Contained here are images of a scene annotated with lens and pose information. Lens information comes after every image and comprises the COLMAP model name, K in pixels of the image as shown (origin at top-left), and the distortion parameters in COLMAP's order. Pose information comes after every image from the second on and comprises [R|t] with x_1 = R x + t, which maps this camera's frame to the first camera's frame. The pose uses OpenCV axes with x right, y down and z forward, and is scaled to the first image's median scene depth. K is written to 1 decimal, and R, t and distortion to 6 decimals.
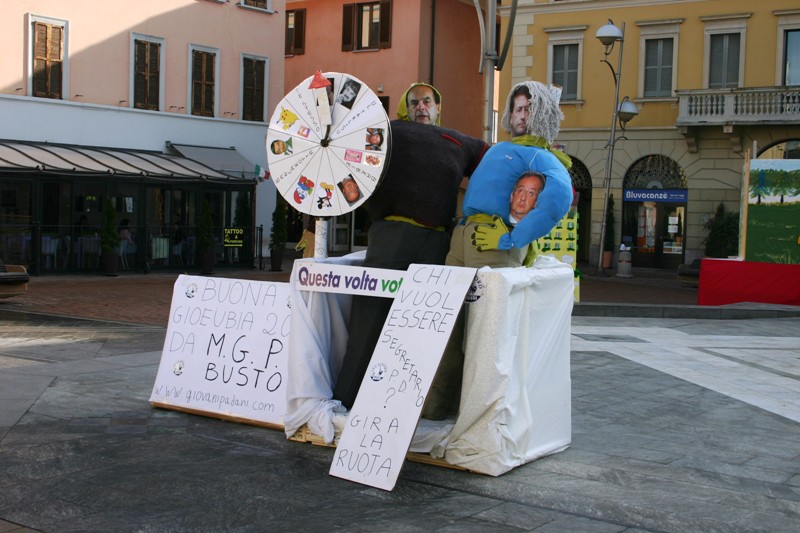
lens RADIAL K [[1138.7, 0, 400.0], [0, 1138.7, 266.5], [0, 0, 1]] dist [-0.011665, -0.019071]
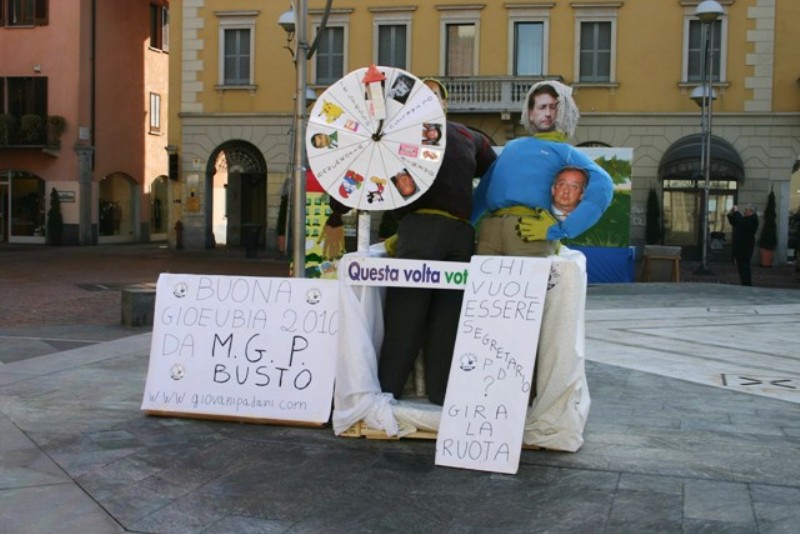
lens RADIAL K [[1149.9, 0, 400.0], [0, 1149.9, 267.0], [0, 0, 1]] dist [-0.065075, 0.026384]
pose [[0.934212, -0.031750, 0.355303, -0.406291], [0.026476, 0.999455, 0.019696, -0.013801], [-0.355735, -0.008993, 0.934544, 0.047766]]
